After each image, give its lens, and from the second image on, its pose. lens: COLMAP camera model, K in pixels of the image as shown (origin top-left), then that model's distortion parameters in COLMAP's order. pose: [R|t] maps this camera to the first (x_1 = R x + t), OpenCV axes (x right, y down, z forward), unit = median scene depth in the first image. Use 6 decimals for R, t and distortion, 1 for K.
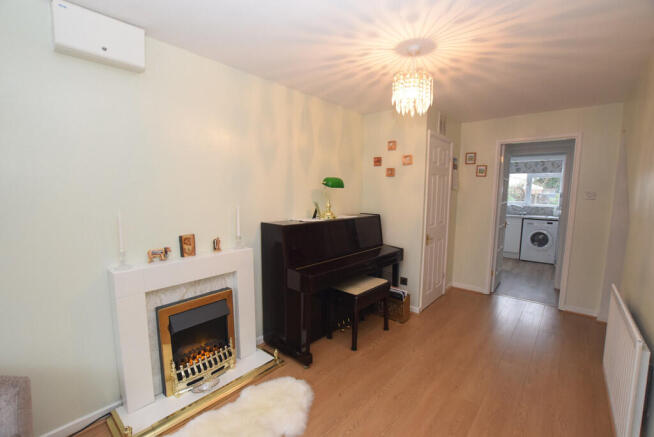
lens RADIAL K [[286.8, 0, 327.0], [0, 286.8, 219.7], [0, 0, 1]] dist [0.001655, 0.000078]
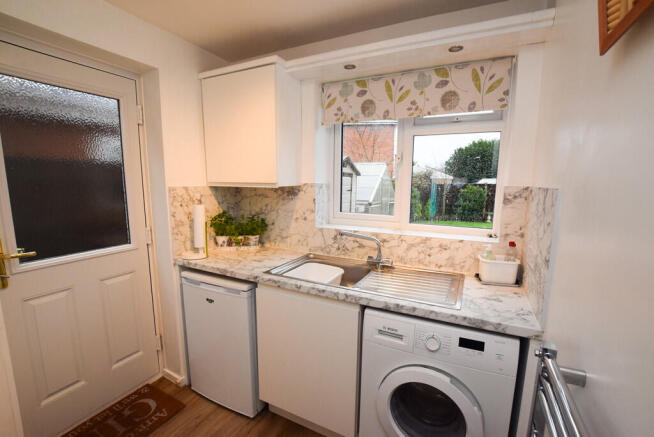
lens RADIAL K [[286.8, 0, 327.9], [0, 286.8, 221.7], [0, 0, 1]] dist [0.001655, 0.000078]
pose [[0.972832, -0.024142, 0.230249, 0.563462], [0.014489, 0.998947, 0.043524, -0.059727], [-0.231057, -0.039005, 0.972158, 0.736248]]
